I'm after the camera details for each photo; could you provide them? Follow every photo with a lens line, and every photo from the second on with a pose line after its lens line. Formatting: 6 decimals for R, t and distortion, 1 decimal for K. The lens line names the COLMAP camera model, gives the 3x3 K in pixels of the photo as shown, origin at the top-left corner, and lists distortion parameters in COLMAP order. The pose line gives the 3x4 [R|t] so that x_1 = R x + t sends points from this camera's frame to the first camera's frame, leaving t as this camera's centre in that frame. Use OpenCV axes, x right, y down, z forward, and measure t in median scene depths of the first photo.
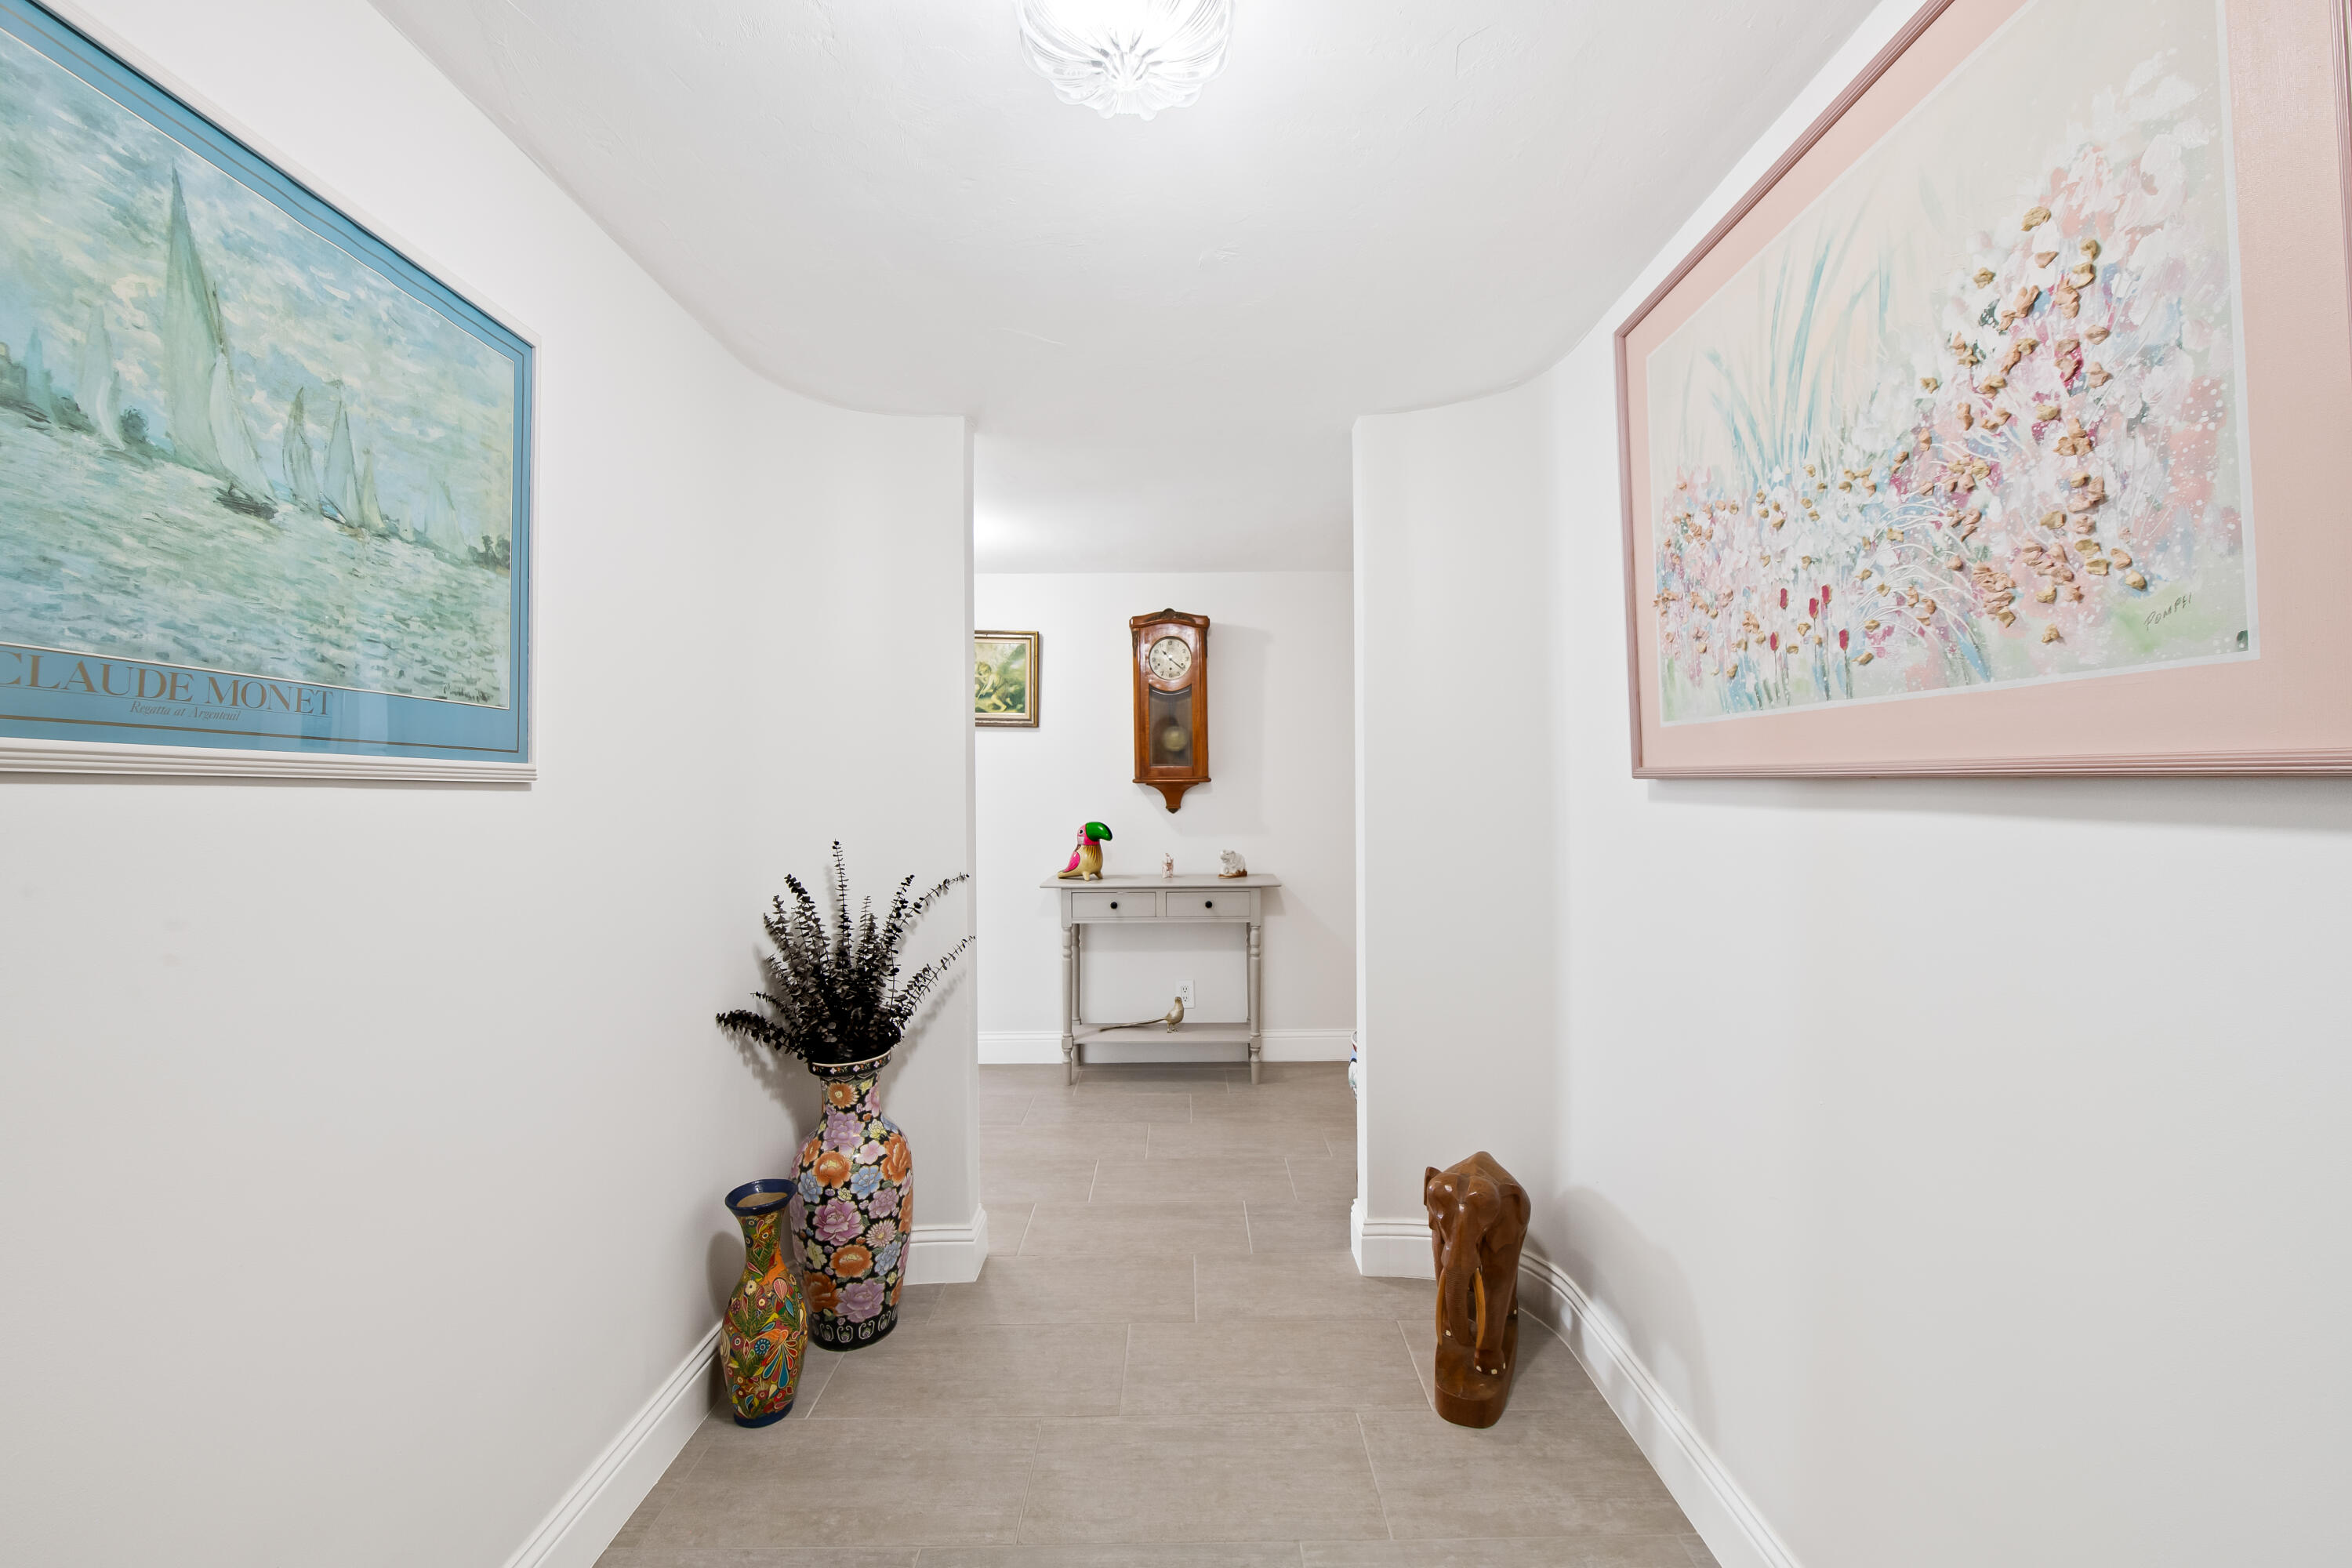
lens RADIAL K [[931.0, 0, 1180.9], [0, 931.0, 779.5], [0, 0, 1]] dist [-0.000601, -0.000468]
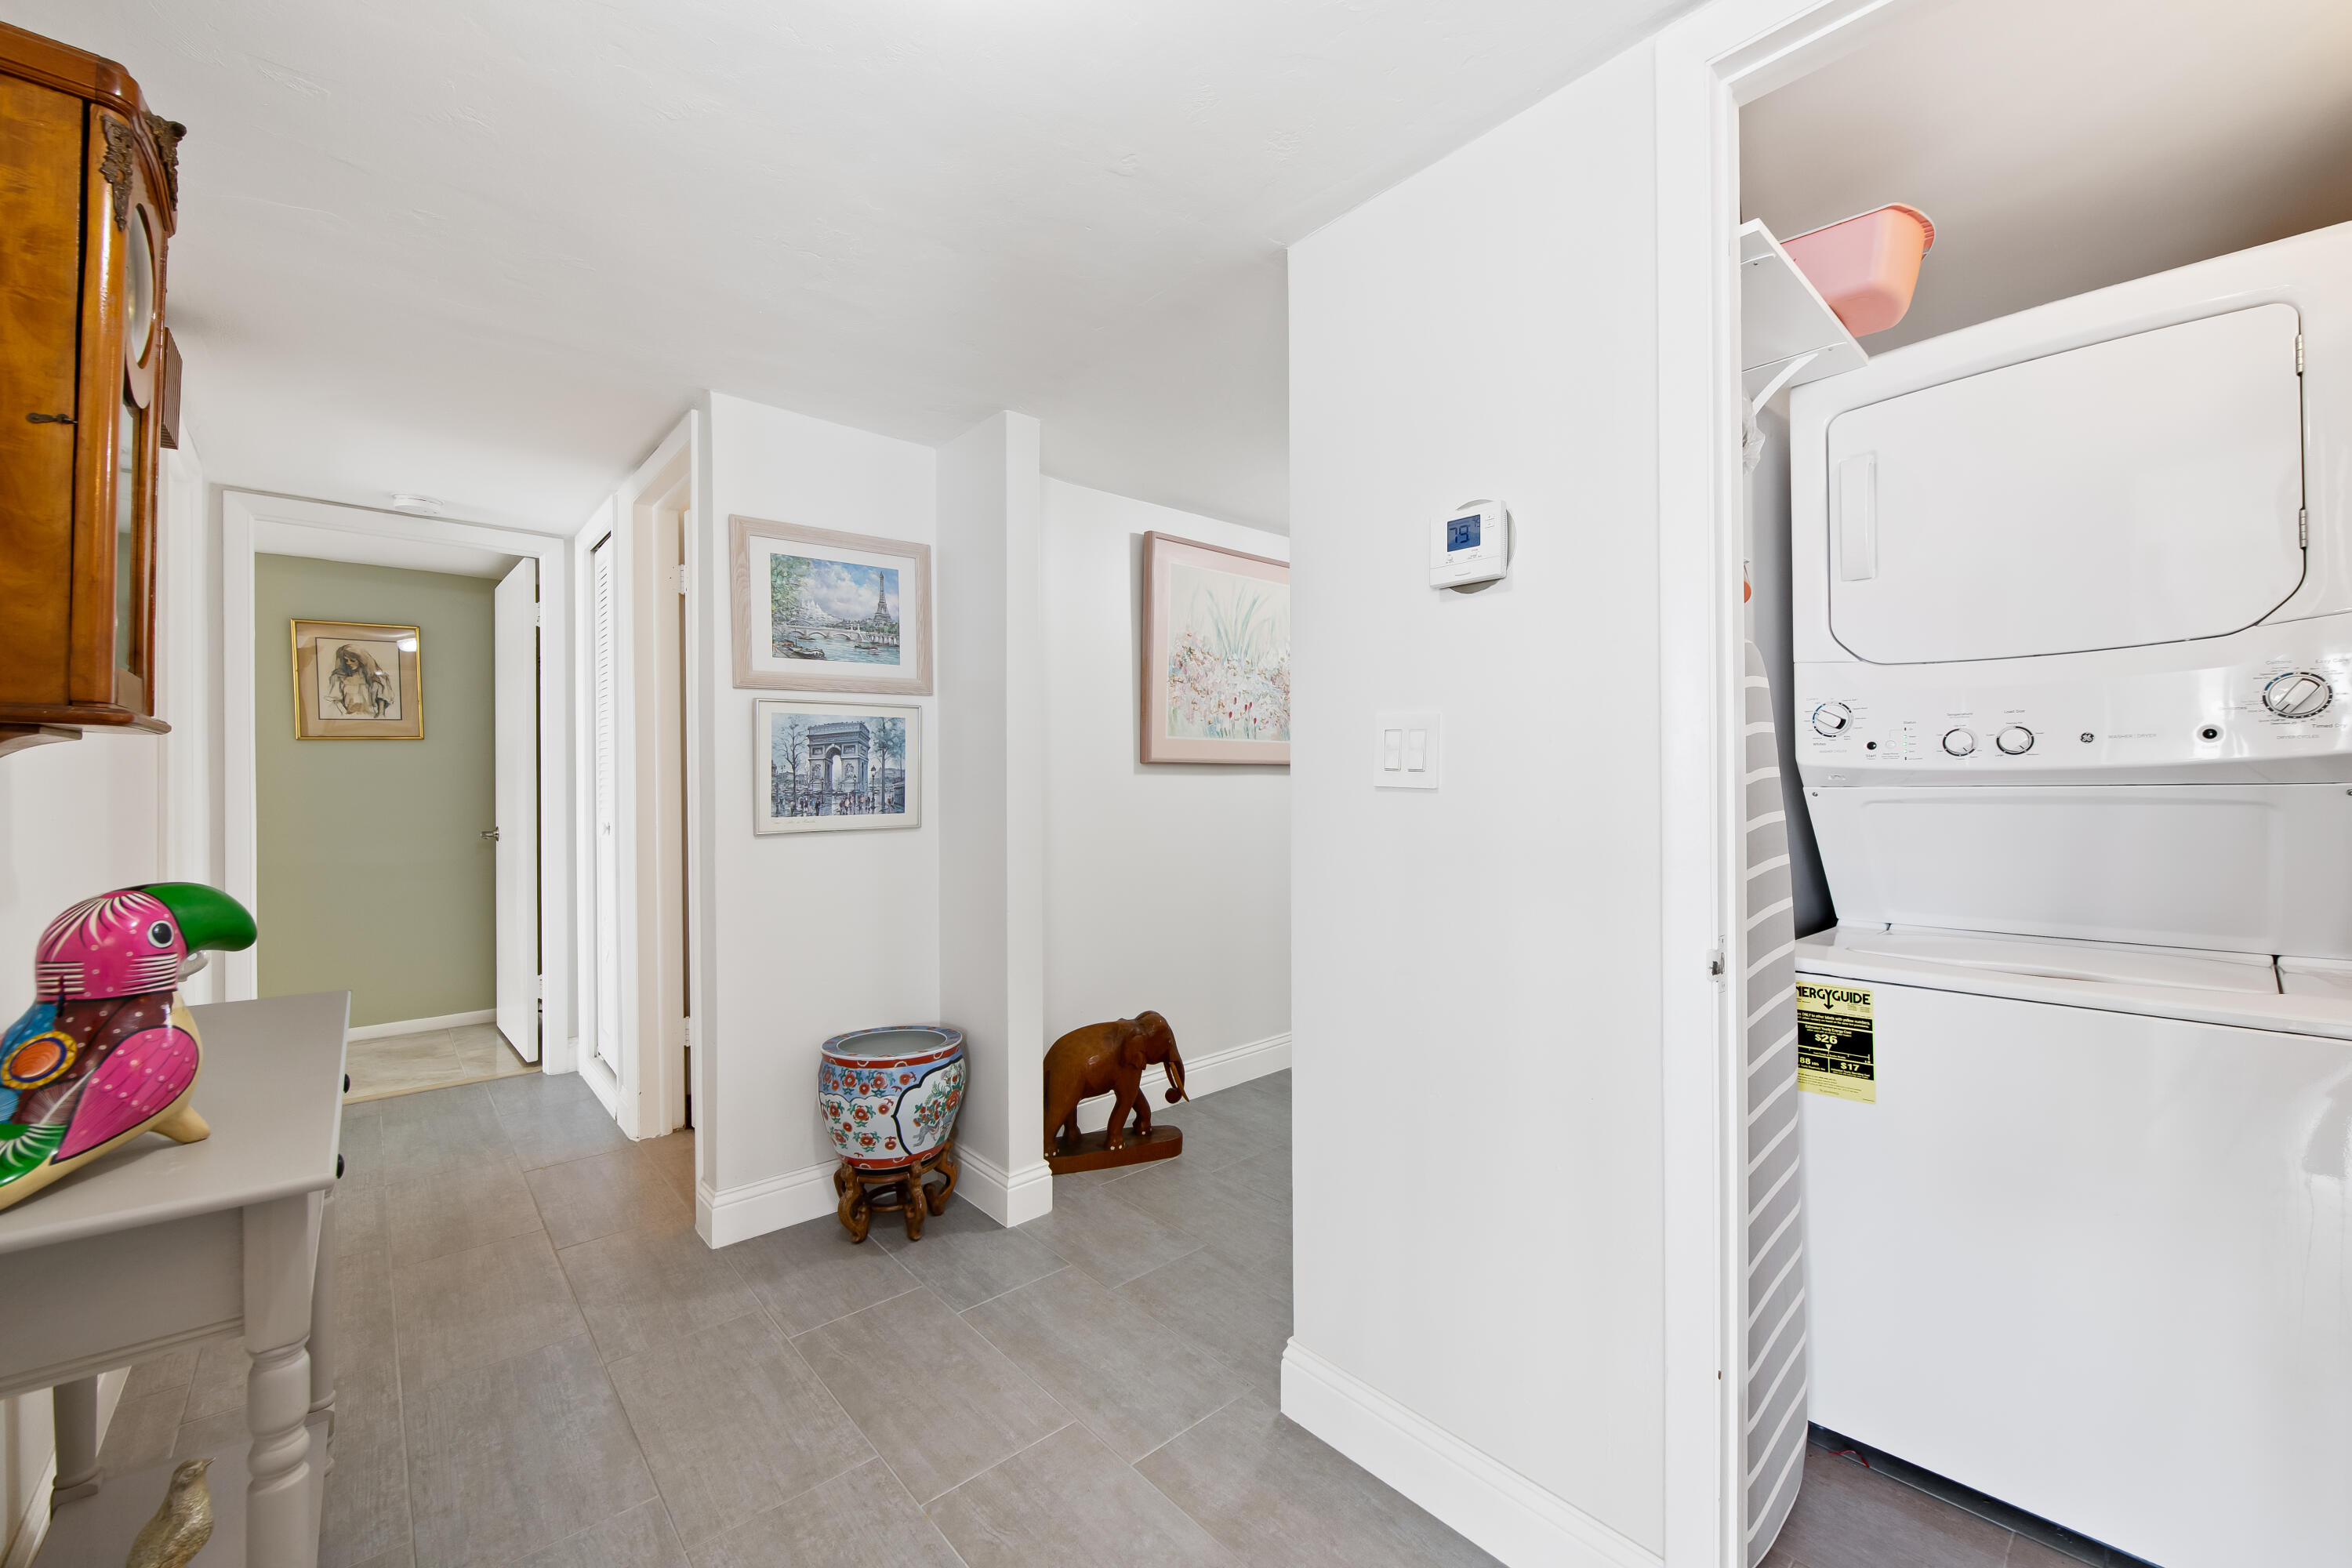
lens RADIAL K [[931.0, 0, 1180.9], [0, 931.0, 779.5], [0, 0, 1]] dist [-0.000601, -0.000468]
pose [[-0.665593, 0.011575, 0.746226, -1.187995], [0.007776, 0.999933, -0.008574, 0.060488], [-0.746275, 0.000097, -0.665638, 2.633629]]
